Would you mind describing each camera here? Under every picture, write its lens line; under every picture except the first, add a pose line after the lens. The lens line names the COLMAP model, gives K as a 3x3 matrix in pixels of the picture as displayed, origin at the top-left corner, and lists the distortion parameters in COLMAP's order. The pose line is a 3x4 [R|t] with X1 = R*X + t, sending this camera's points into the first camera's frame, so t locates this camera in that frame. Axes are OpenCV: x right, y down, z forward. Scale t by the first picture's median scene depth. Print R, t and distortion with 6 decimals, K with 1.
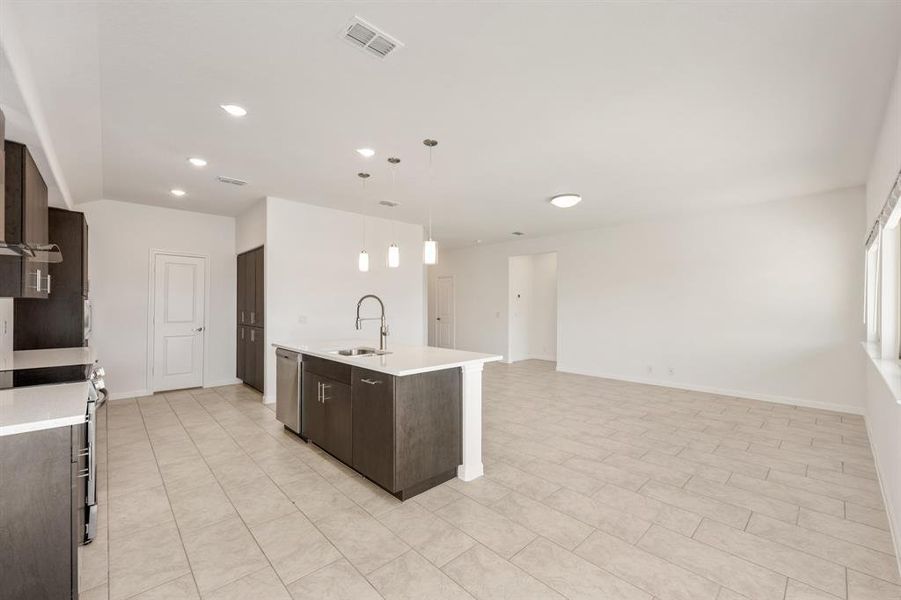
lens RADIAL K [[359.4, 0, 444.5], [0, 359.4, 303.9], [0, 0, 1]] dist [-0.002973, -0.000009]
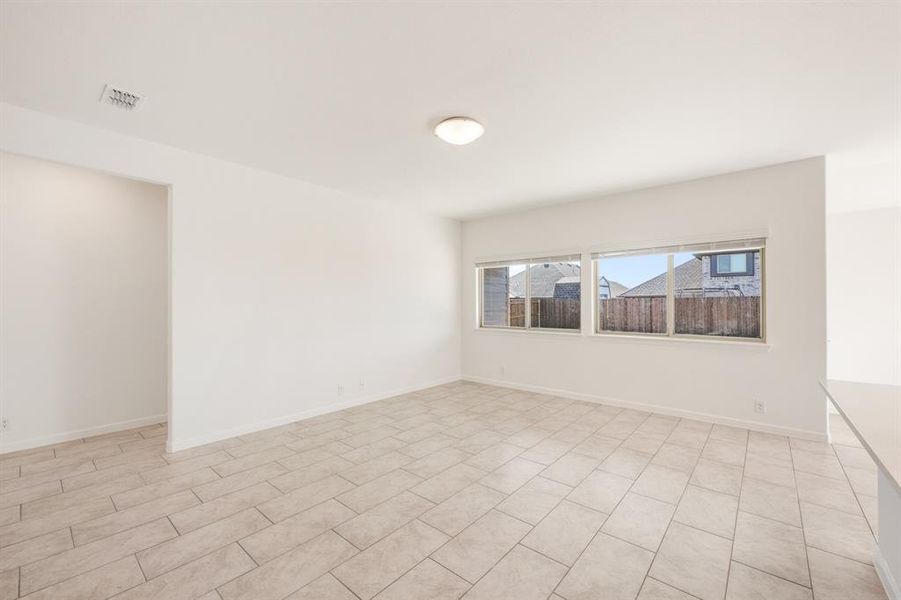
lens RADIAL K [[359.4, 0, 454.9], [0, 359.4, 306.1], [0, 0, 1]] dist [-0.002973, -0.000009]
pose [[-0.124991, -0.003155, 0.992153, -0.419271], [-0.007323, 0.999971, 0.002257, 0.007277], [-0.992131, -0.006983, -0.125011, 1.748185]]
